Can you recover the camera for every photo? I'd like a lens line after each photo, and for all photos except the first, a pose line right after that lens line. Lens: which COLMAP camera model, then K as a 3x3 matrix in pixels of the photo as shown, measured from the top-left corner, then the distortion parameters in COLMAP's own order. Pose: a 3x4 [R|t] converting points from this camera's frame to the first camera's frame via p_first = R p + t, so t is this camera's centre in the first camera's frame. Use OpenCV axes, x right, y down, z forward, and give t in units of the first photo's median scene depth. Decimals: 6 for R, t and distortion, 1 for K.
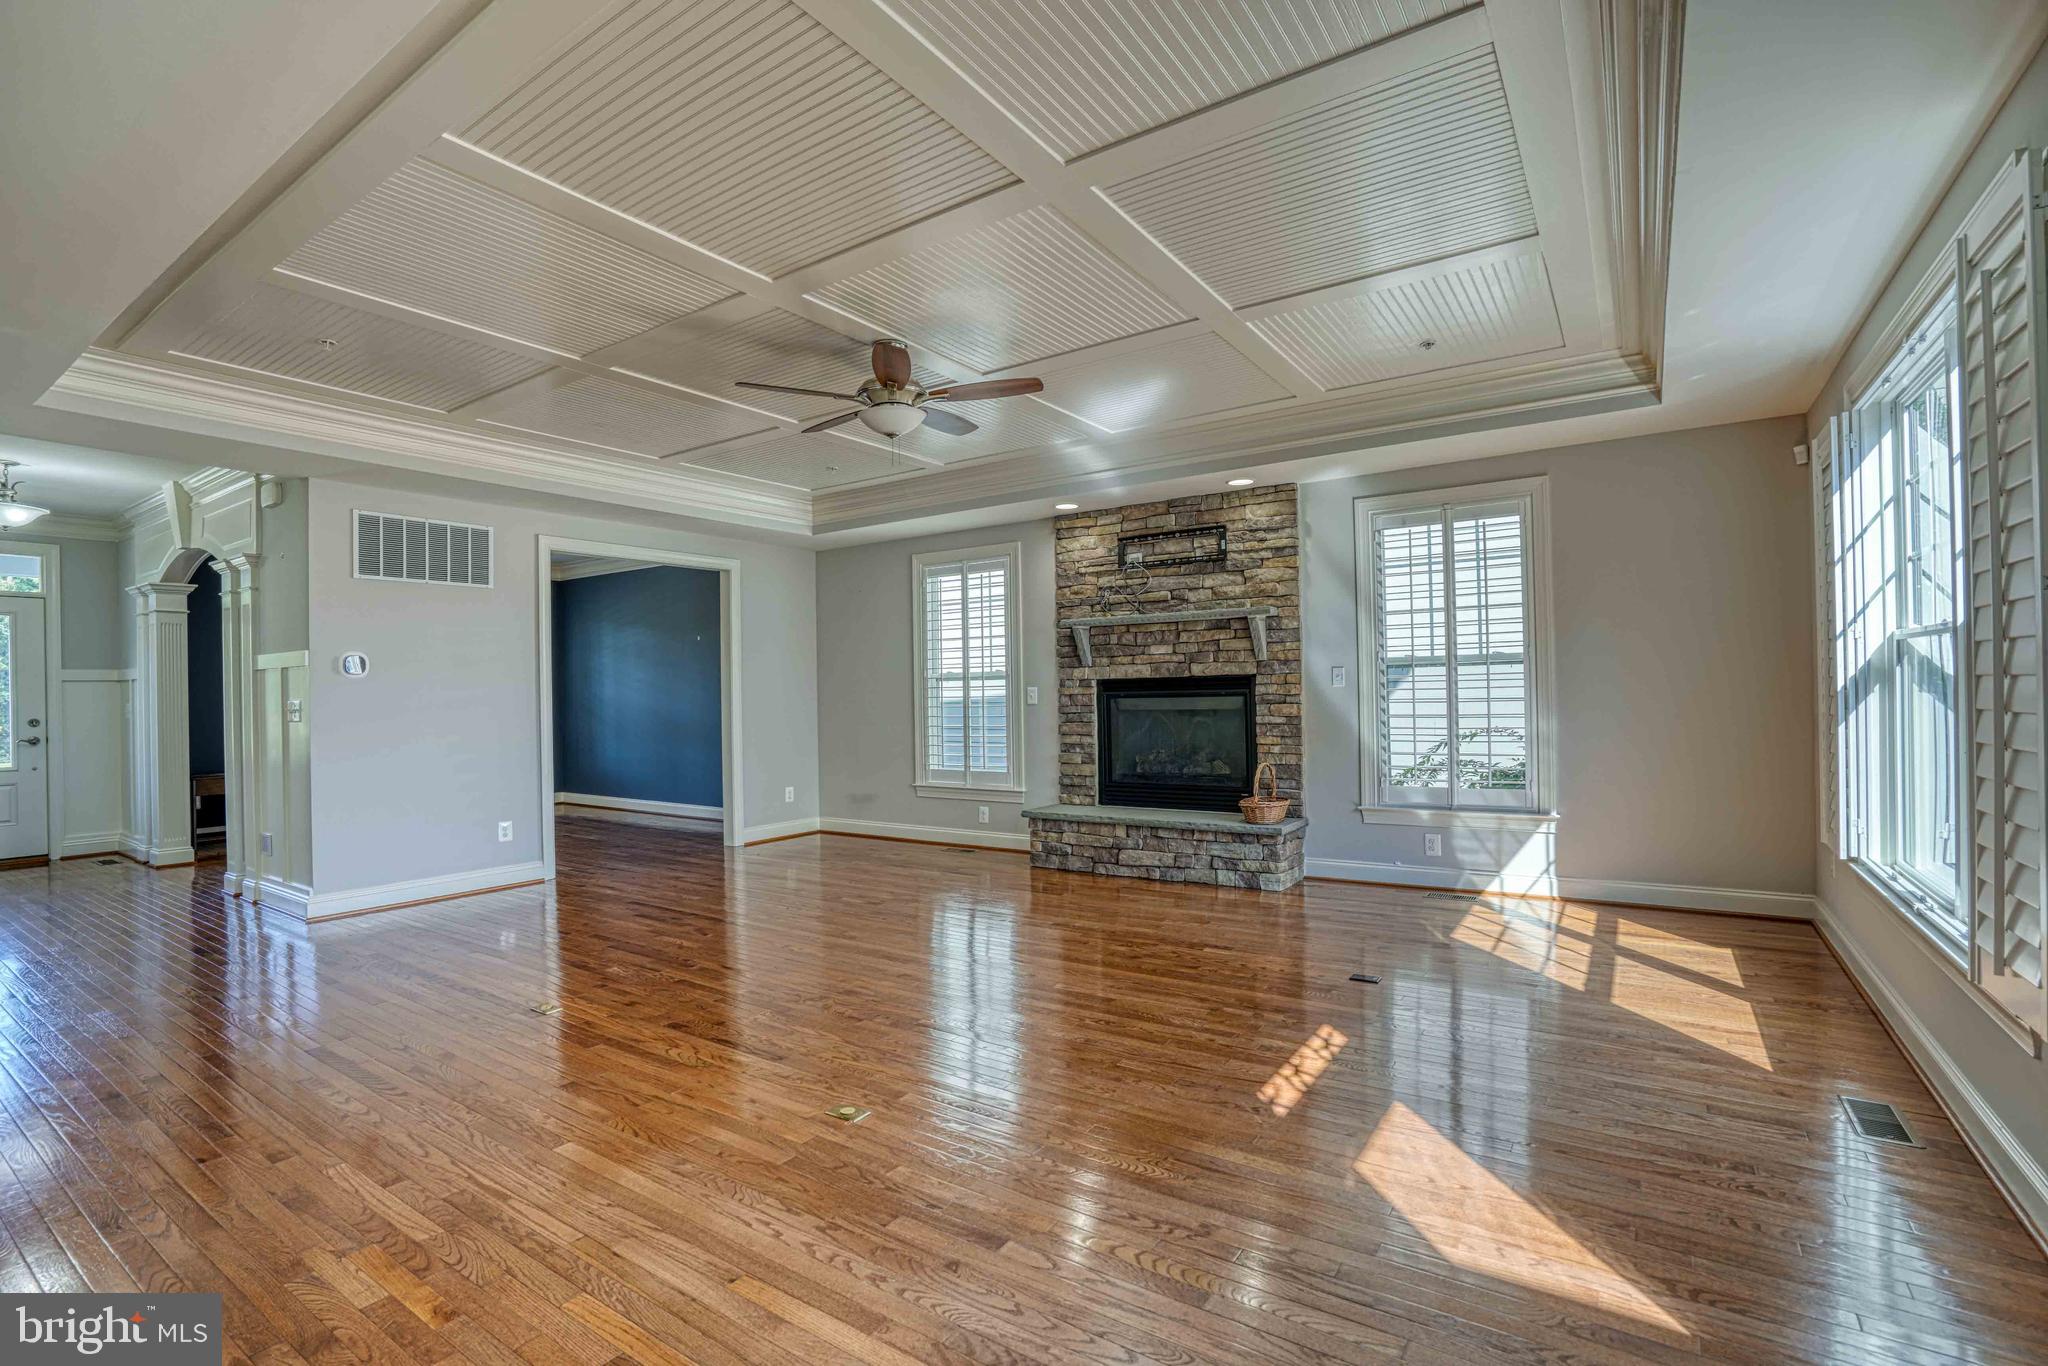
lens RADIAL K [[951.7, 0, 1008.9], [0, 951.7, 685.3], [0, 0, 1]] dist [-0.058300, 0.015186]
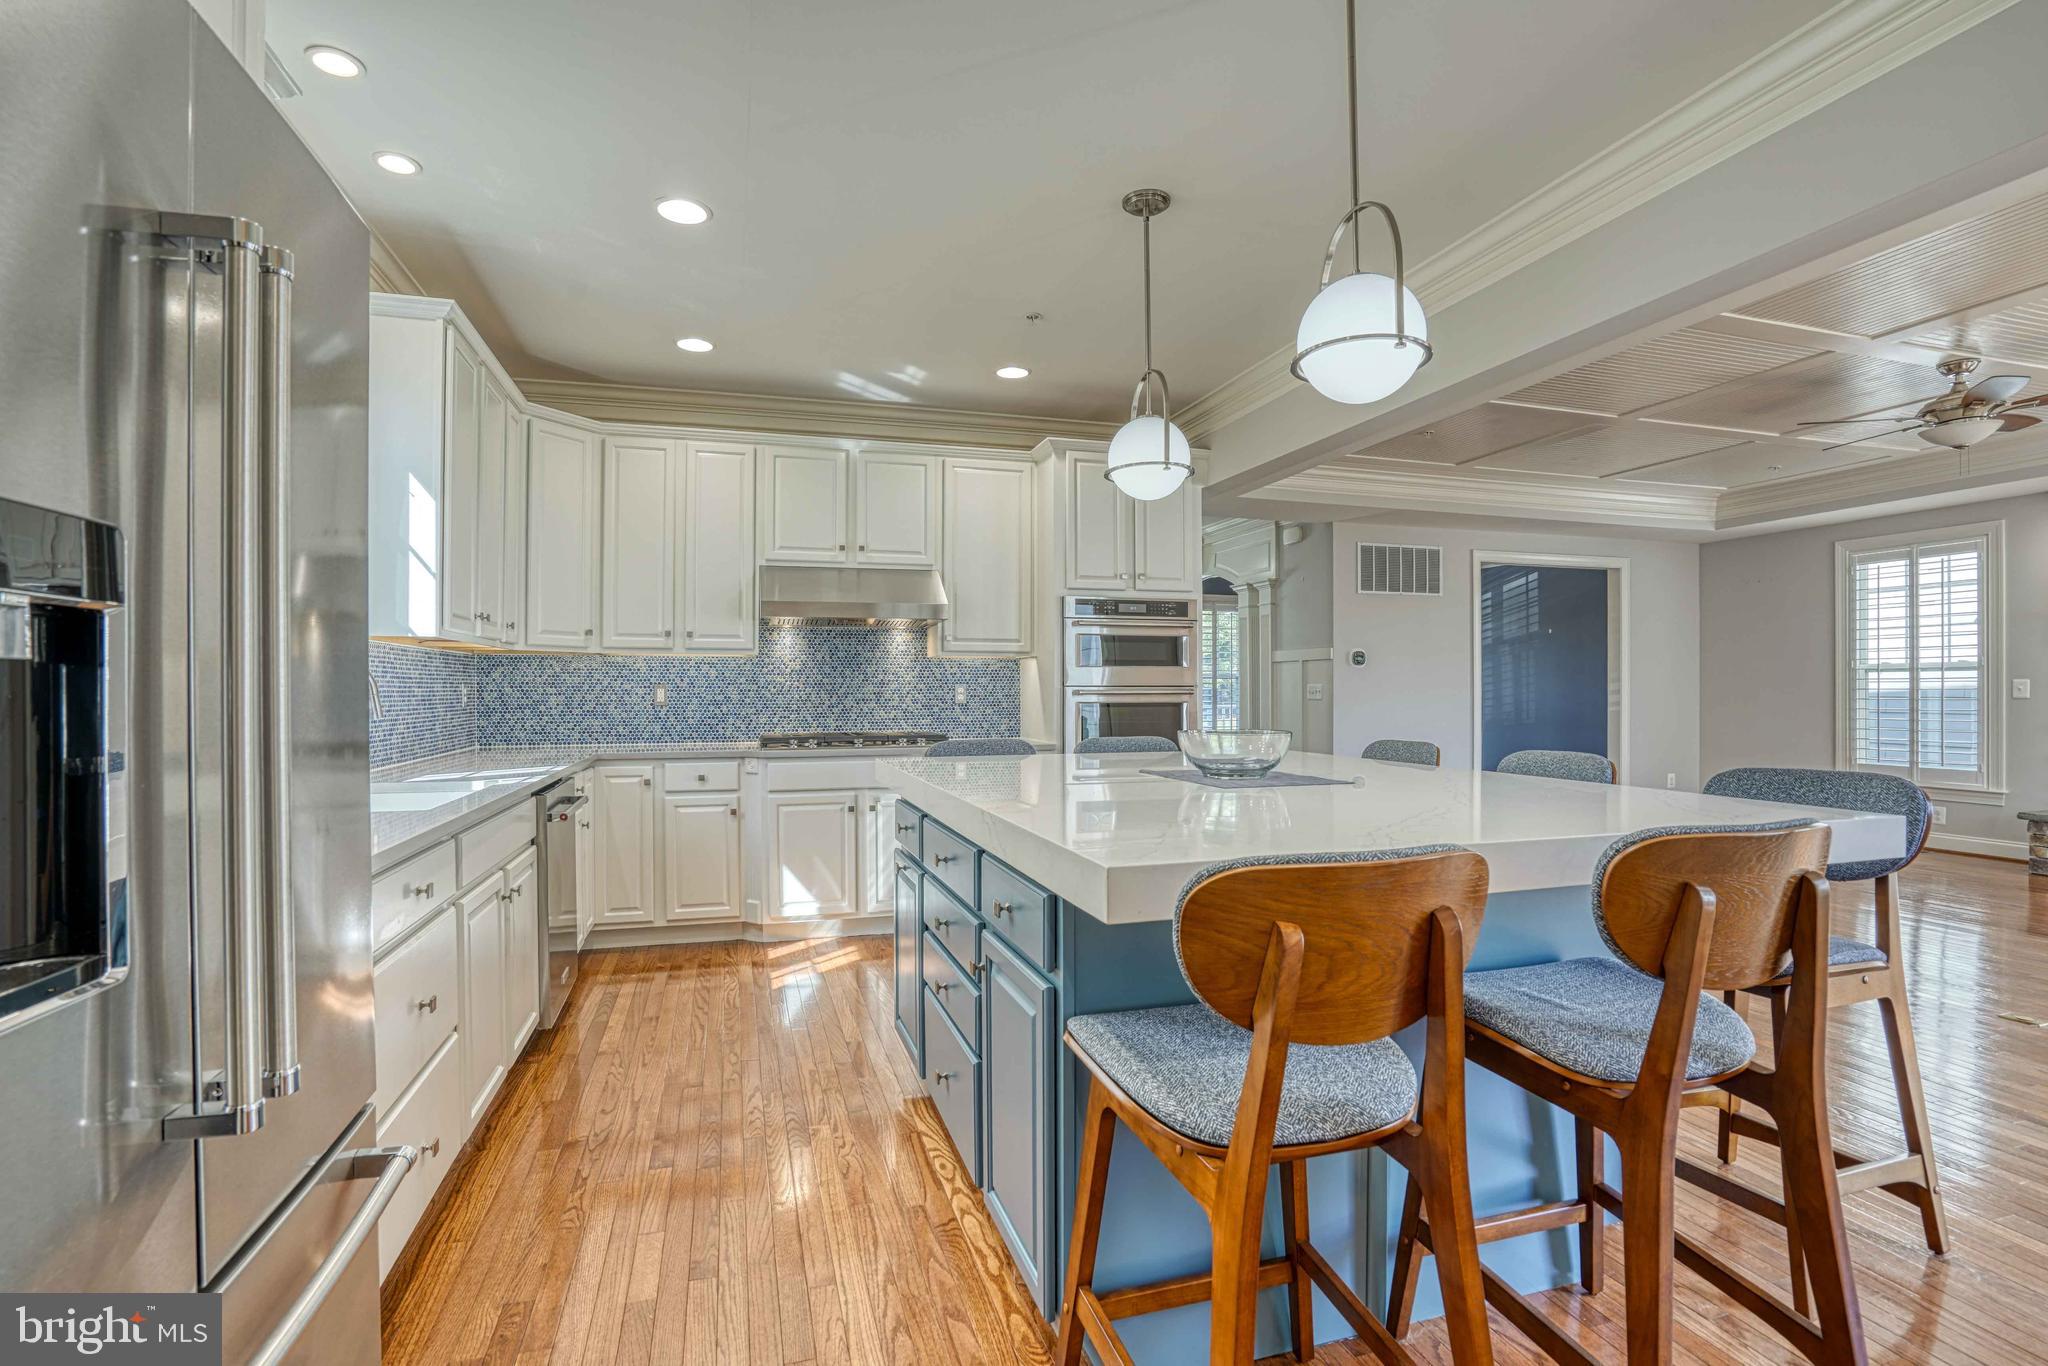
lens RADIAL K [[975.8, 0, 1021.8], [0, 975.8, 688.8], [0, 0, 1]] dist [-0.064026, 0.028930]
pose [[0.779901, 0.013184, -0.625764, -0.178134], [-0.004429, 0.999869, 0.015545, 0.001781], [0.625887, -0.009352, 0.779858, -0.338331]]
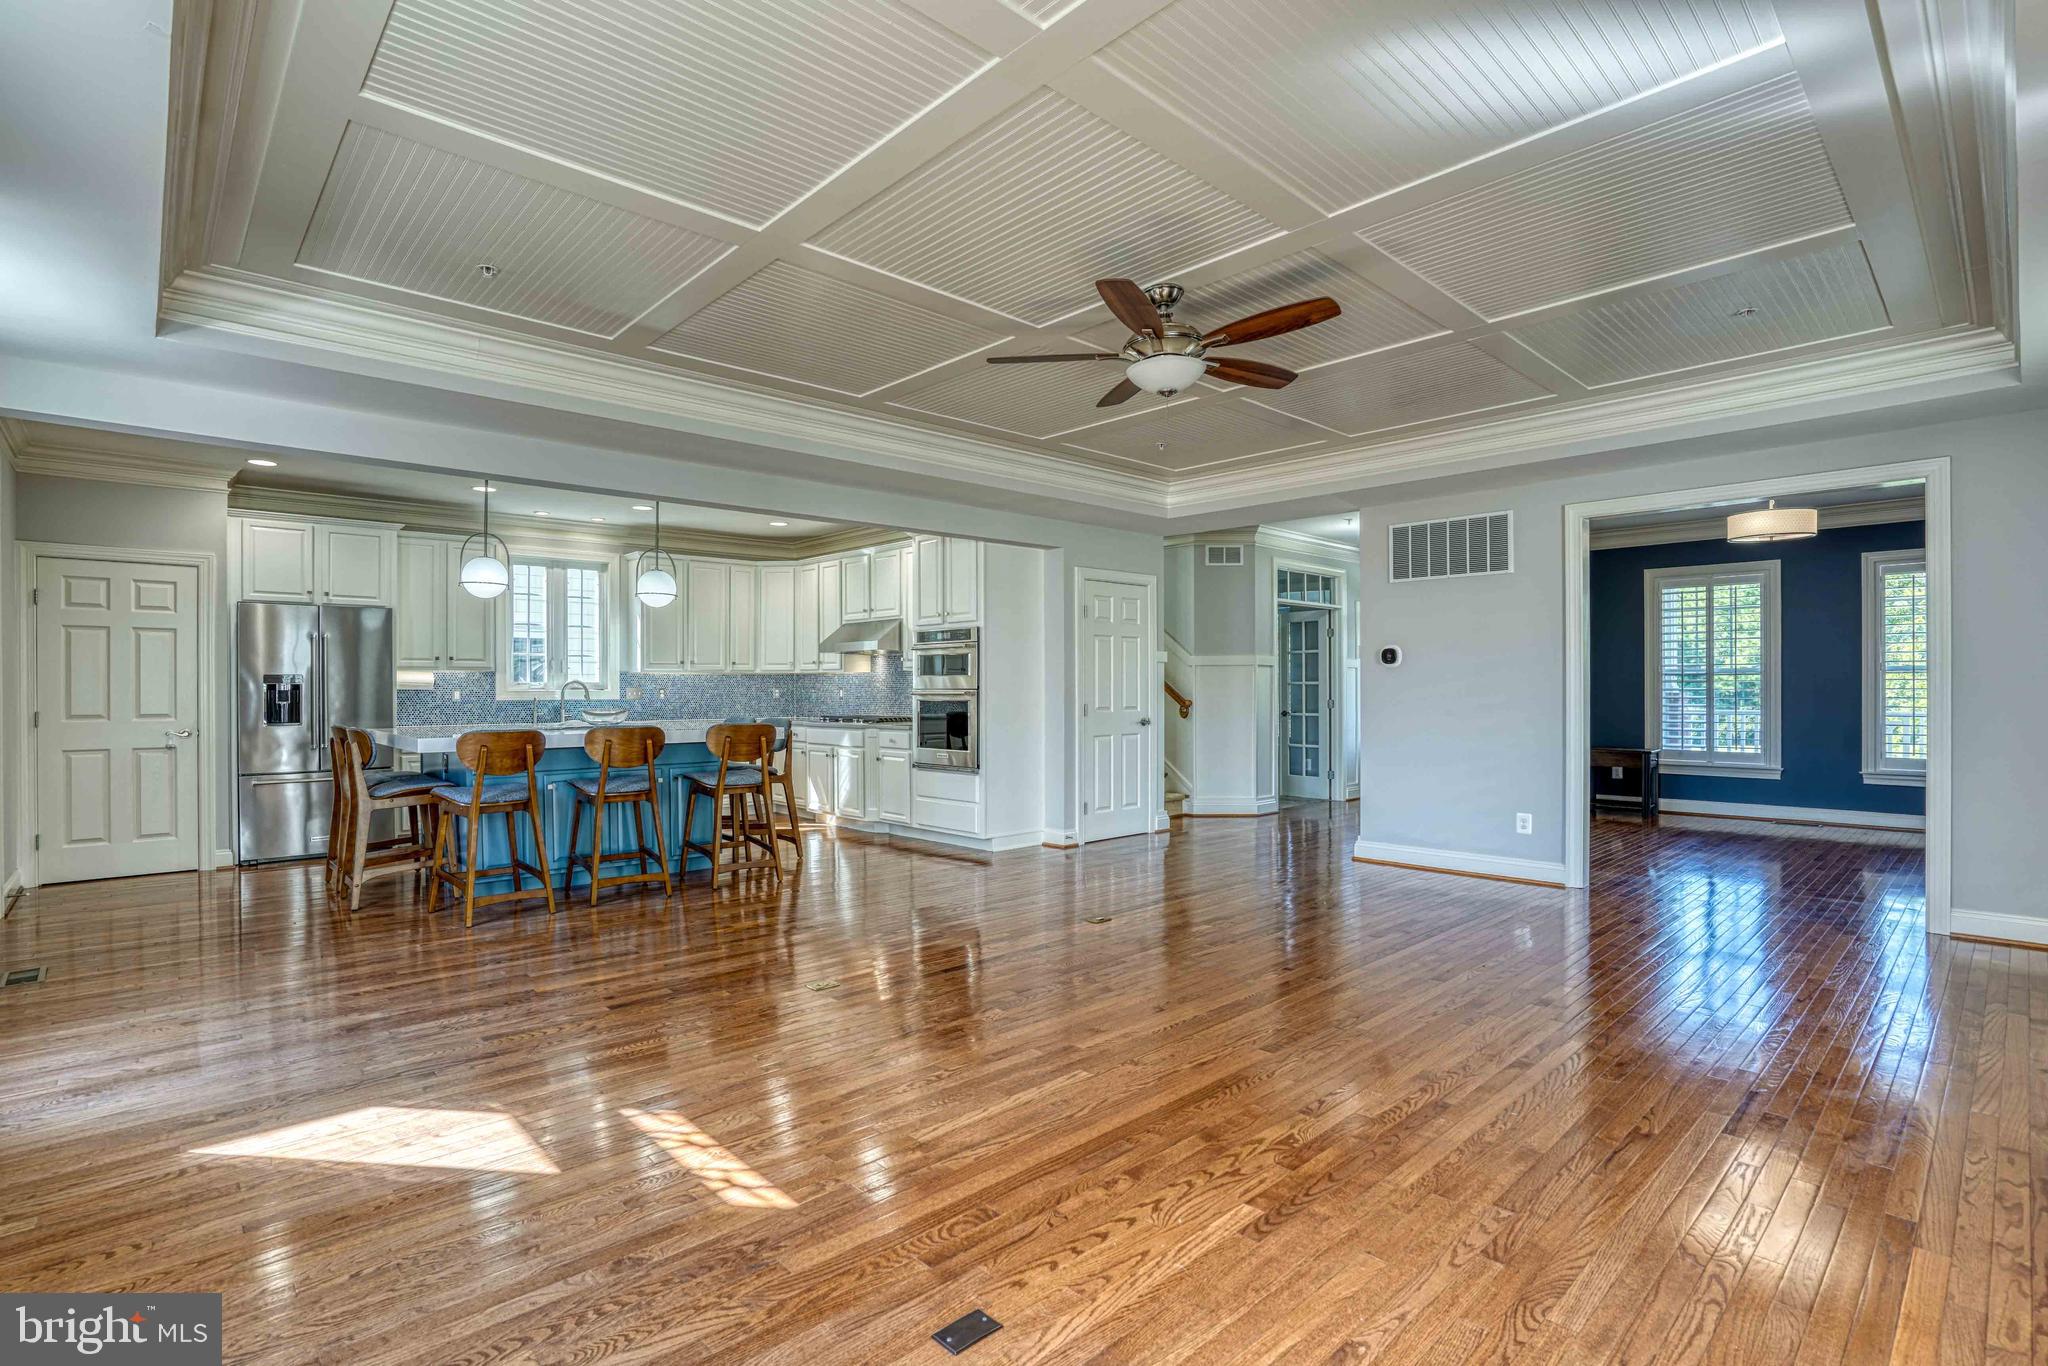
lens RADIAL K [[945.7, 0, 1024.0], [0, 945.7, 683.0], [0, 0, 1]] dist [-0.057337, 0.019474]
pose [[-0.203396, 0.010845, -0.979037, 0.494956], [0.014776, 0.999859, 0.008006, -0.003354], [0.978985, -0.012838, -0.203527, 0.684720]]
